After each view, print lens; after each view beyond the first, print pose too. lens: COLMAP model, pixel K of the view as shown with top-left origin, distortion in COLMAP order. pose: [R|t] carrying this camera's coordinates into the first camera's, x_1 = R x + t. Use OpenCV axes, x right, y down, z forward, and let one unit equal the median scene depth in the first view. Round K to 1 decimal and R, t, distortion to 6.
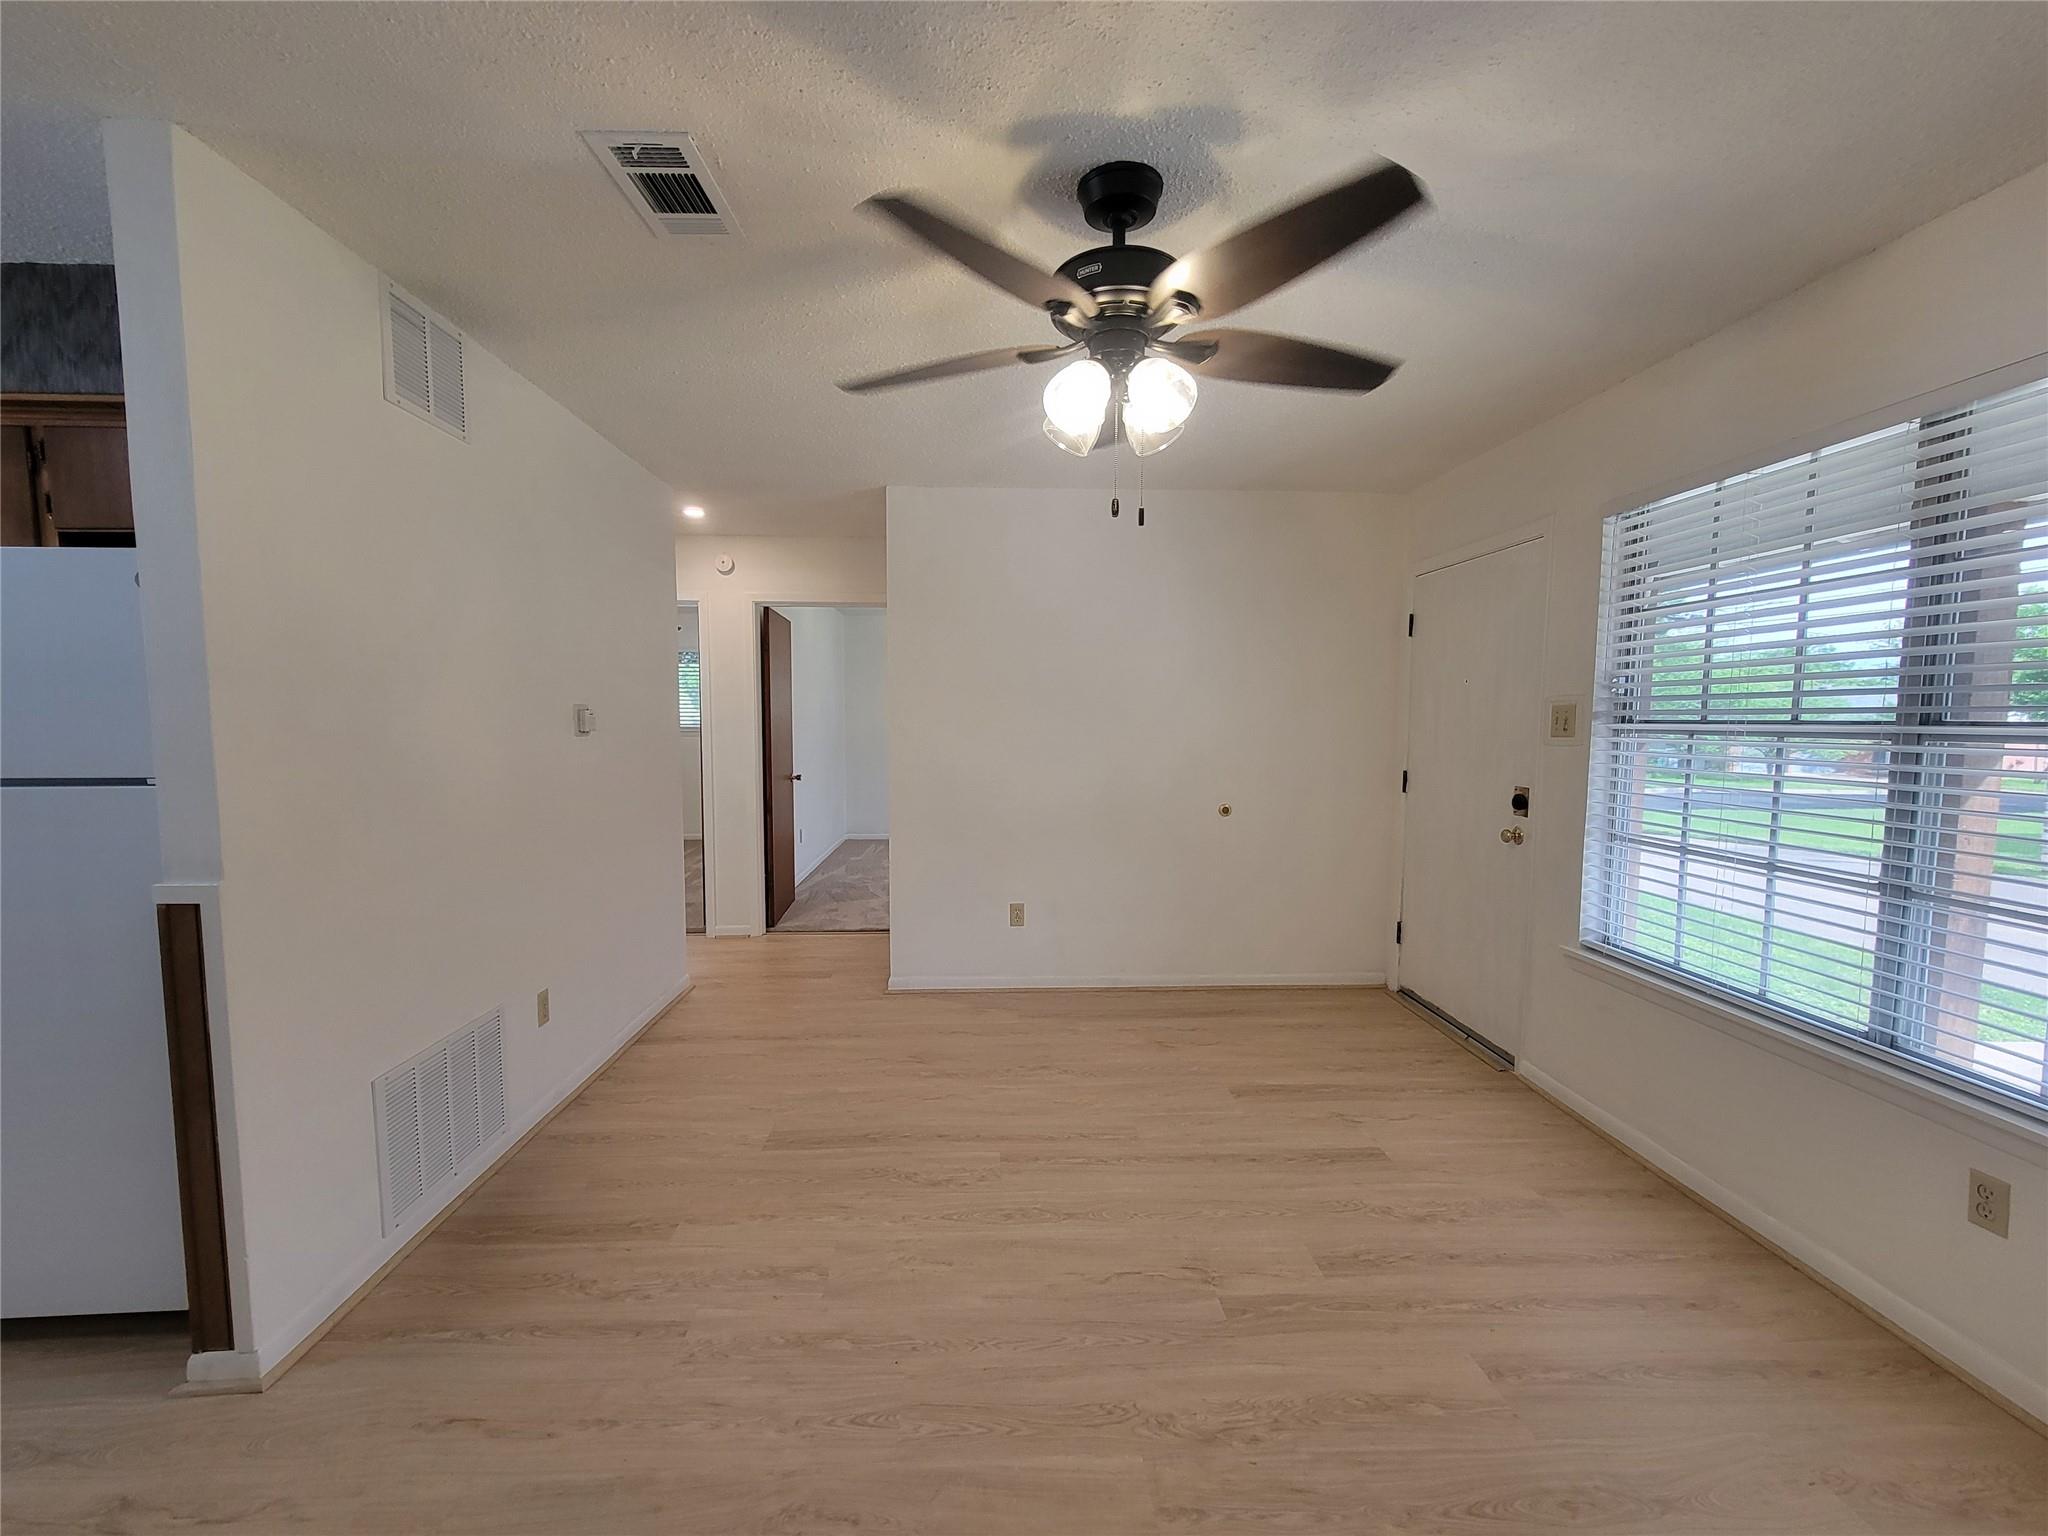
lens RADIAL K [[837.5, 0, 1016.3], [0, 837.5, 790.3], [0, 0, 1]] dist [-0.000139, -0.000281]
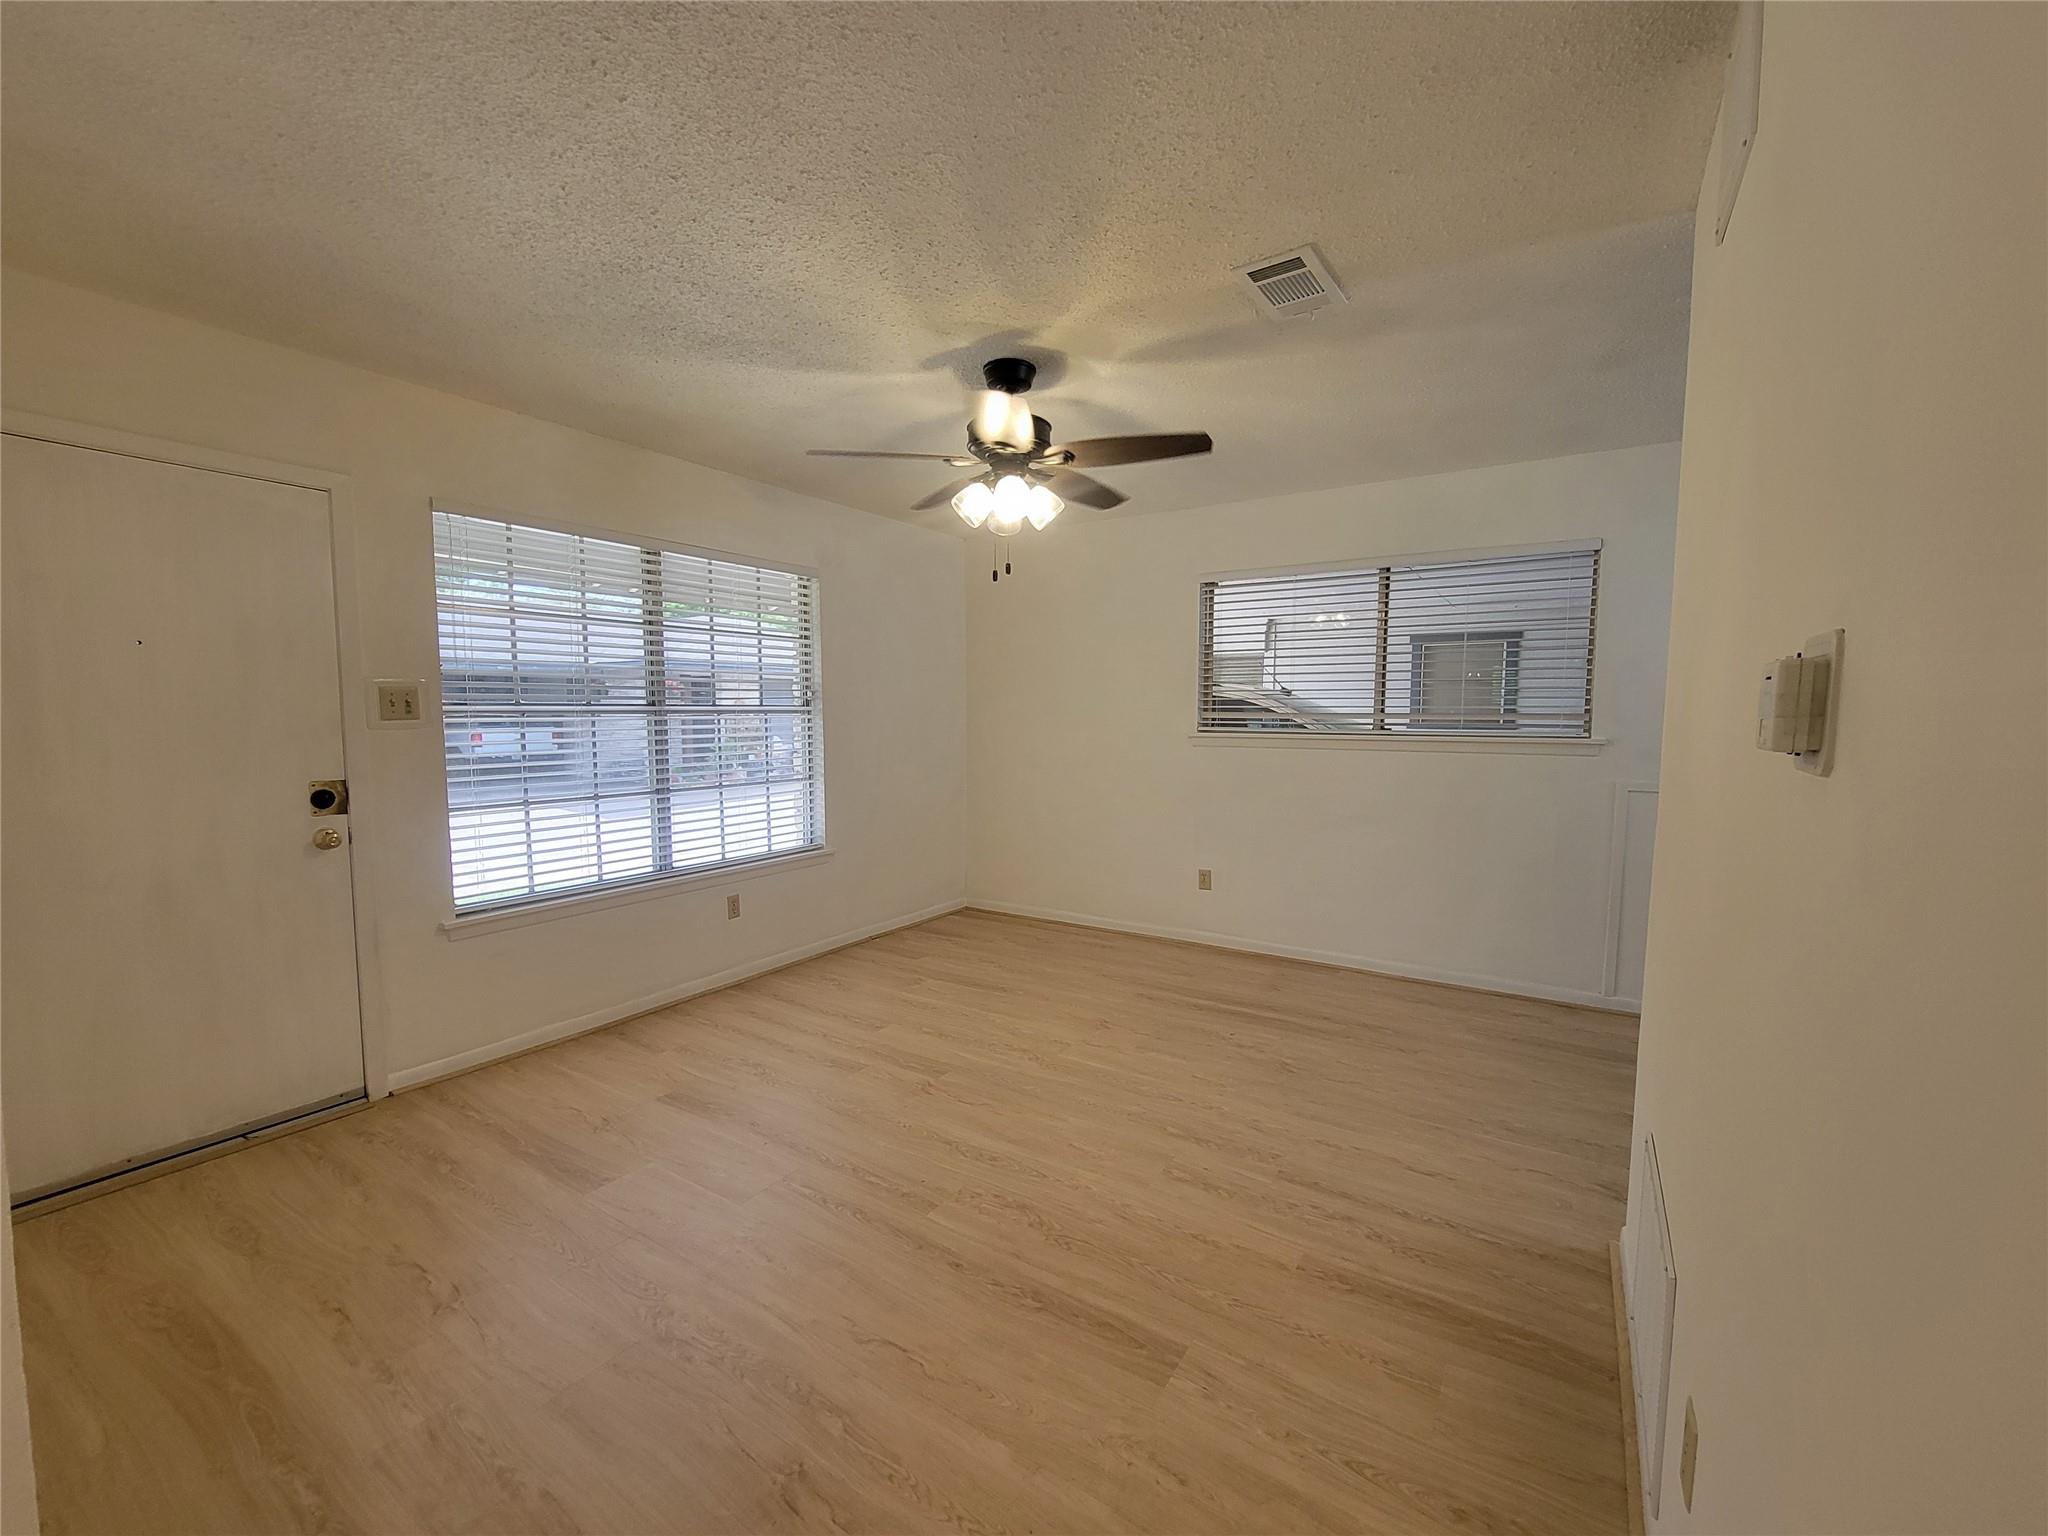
lens RADIAL K [[835.0, 0, 1017.4], [0, 835.0, 785.1], [0, 0, 1]] dist [0.003099, -0.003537]
pose [[-0.810683, -0.057198, 0.582684, -0.596630], [0.046182, 0.985869, 0.161029, -0.135056], [-0.583661, 0.157453, -0.796586, 1.648343]]
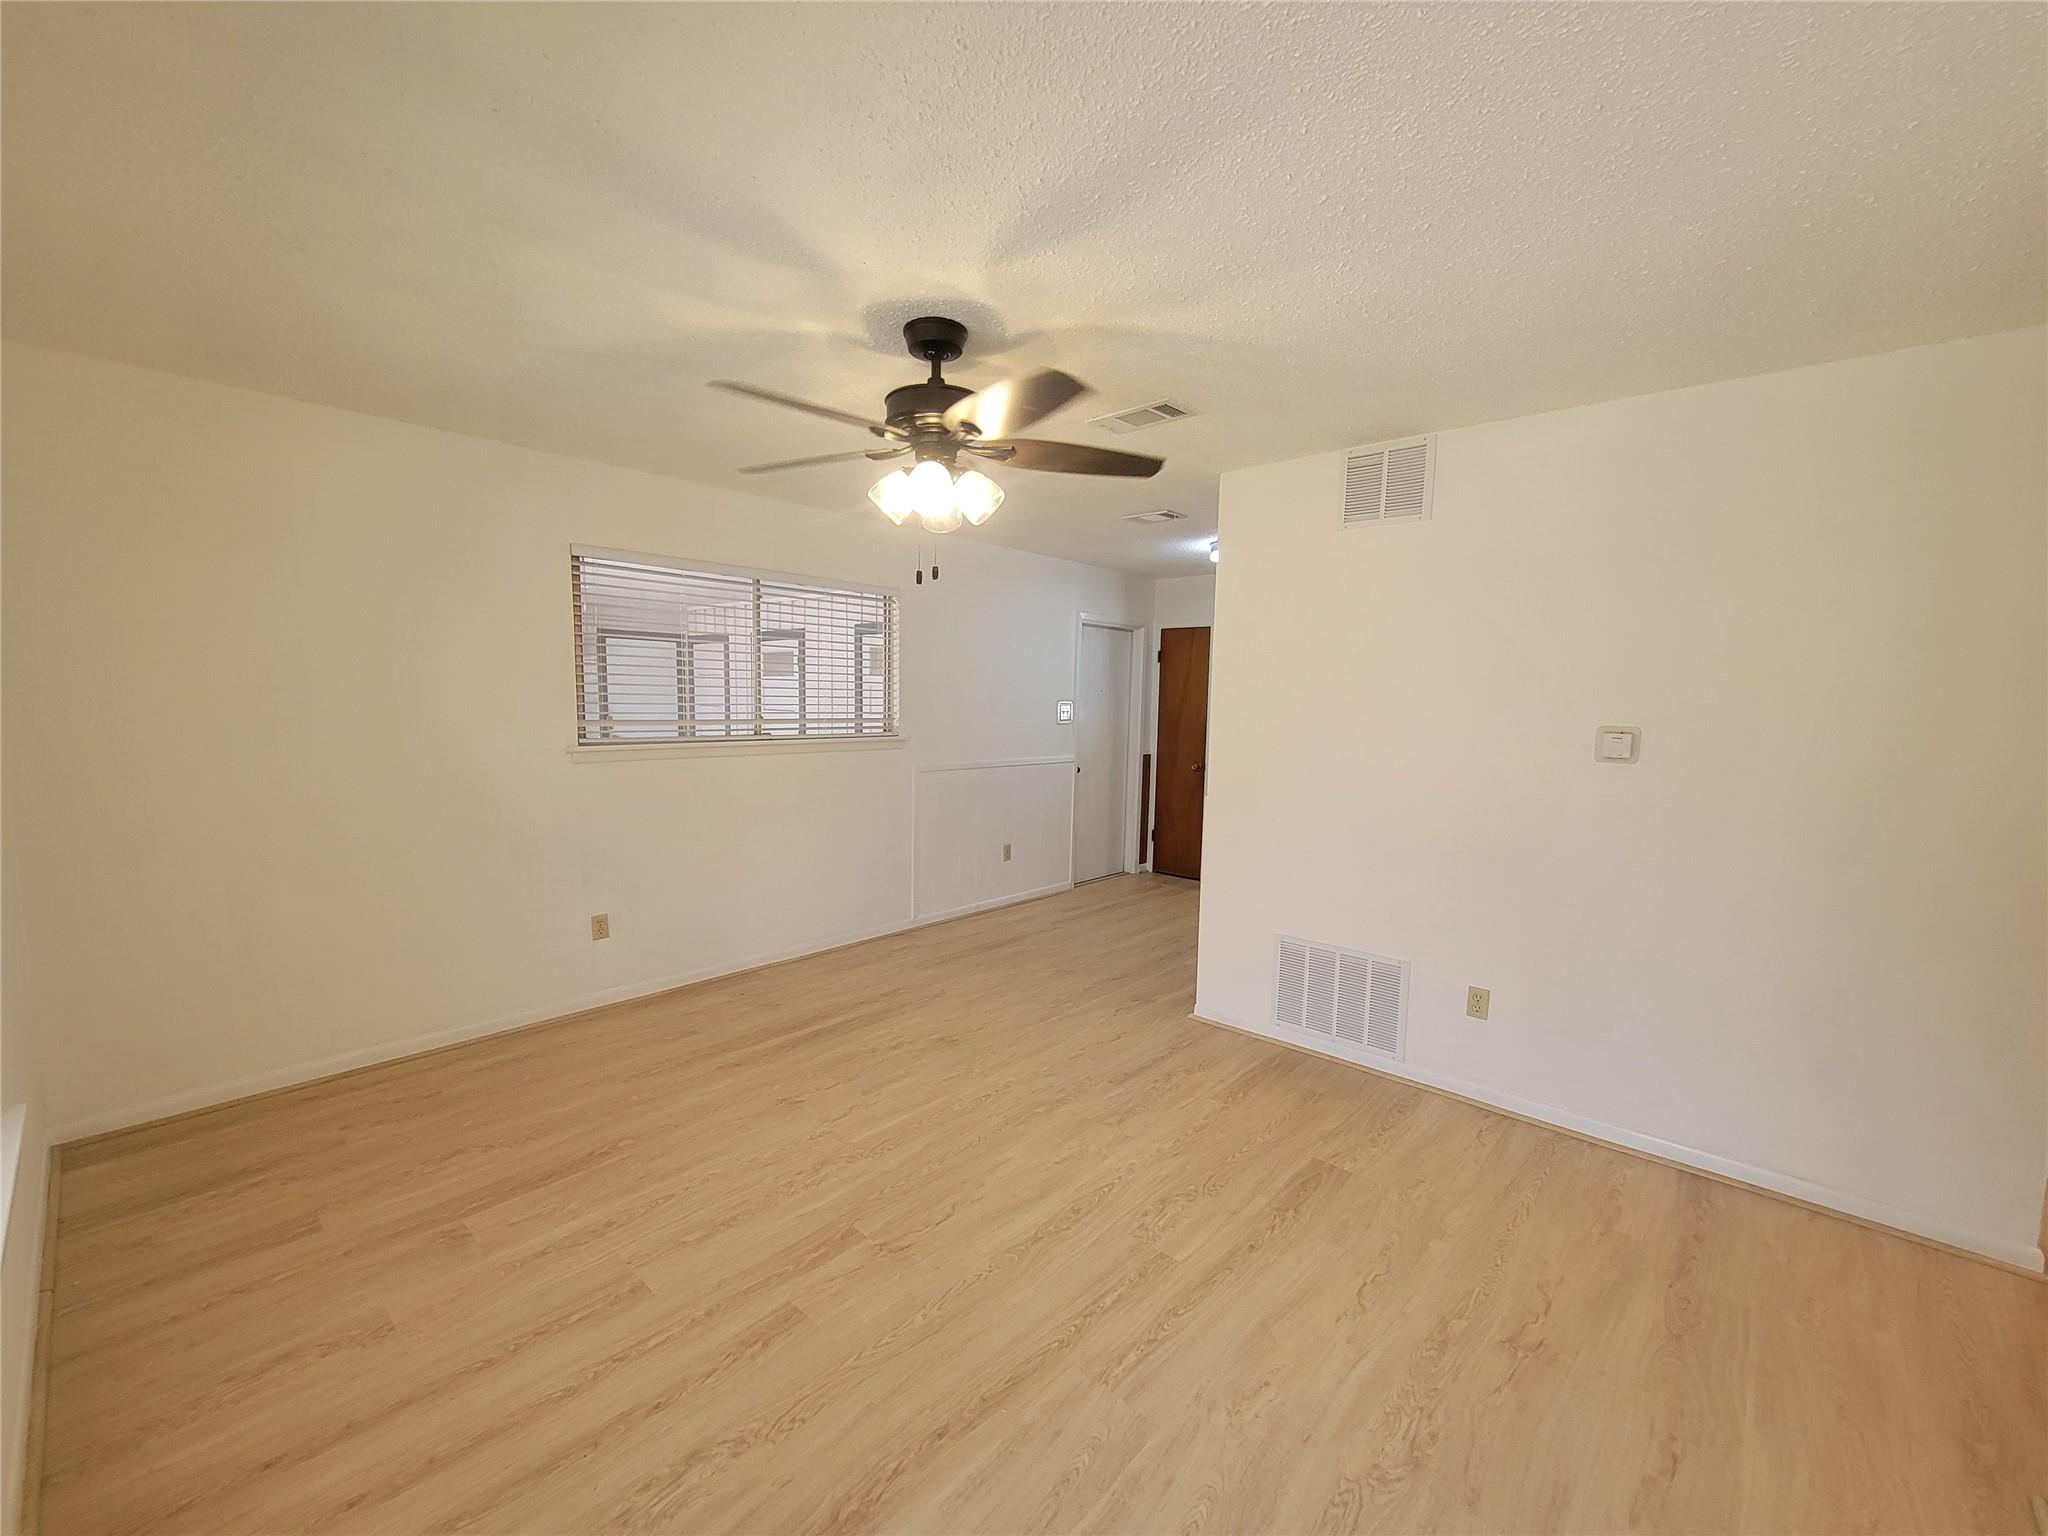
lens RADIAL K [[837.0, 0, 1011.5], [0, 837.0, 784.6], [0, 0, 1]] dist [0.001732, -0.000259]
pose [[-0.707463, 0.058790, -0.704301, 0.702386], [-0.081379, 0.983130, 0.163809, -0.169109], [0.702050, 0.173204, -0.690743, 1.465984]]
